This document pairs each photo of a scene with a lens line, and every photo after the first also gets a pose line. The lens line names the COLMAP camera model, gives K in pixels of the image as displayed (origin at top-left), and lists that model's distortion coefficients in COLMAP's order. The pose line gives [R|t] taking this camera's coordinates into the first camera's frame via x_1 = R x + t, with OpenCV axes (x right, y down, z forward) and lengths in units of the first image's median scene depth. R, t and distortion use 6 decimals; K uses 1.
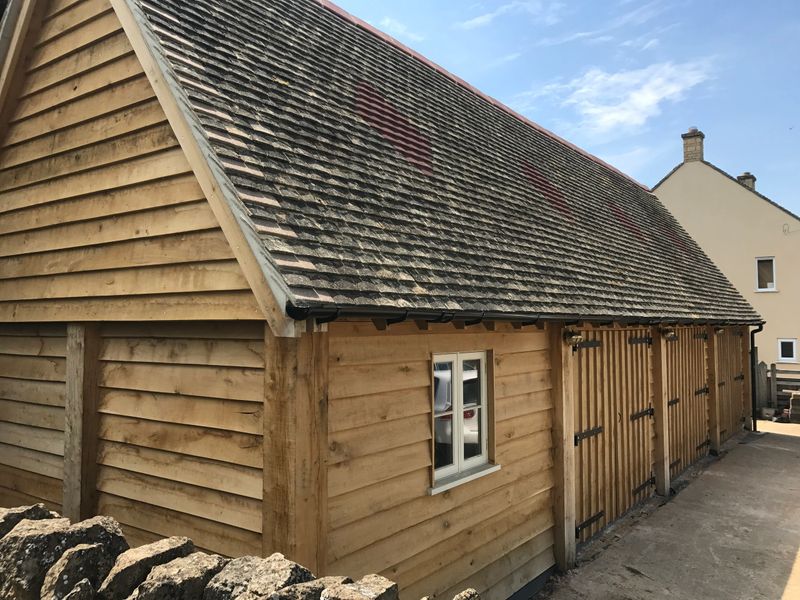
lens RADIAL K [[659.5, 0, 399.7], [0, 659.5, 303.6], [0, 0, 1]] dist [0.012786, -0.037182]
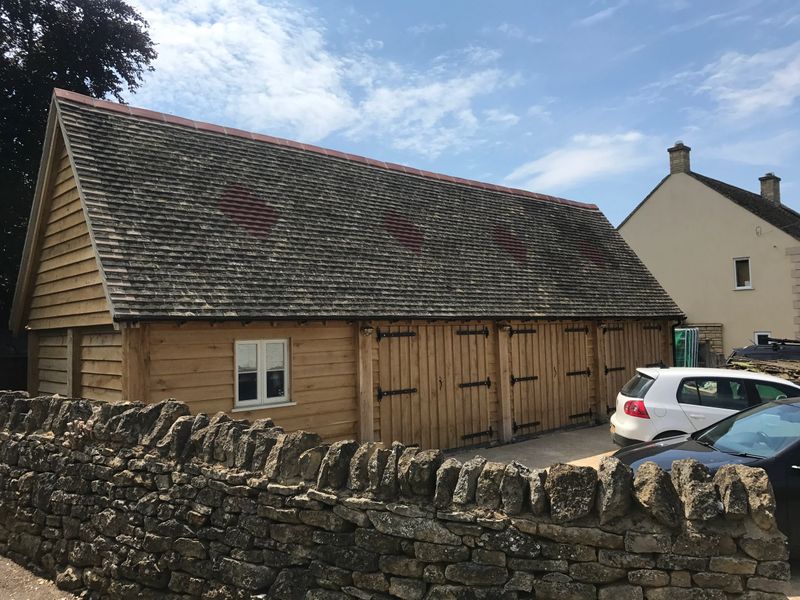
lens RADIAL K [[659.5, 0, 400.8], [0, 659.5, 295.8], [0, 0, 1]] dist [0.012786, -0.037182]
pose [[0.979925, -0.032399, -0.196715, 0.721374], [0.028505, 0.999338, -0.022598, 0.005711], [0.197317, 0.016537, 0.980200, -0.621250]]
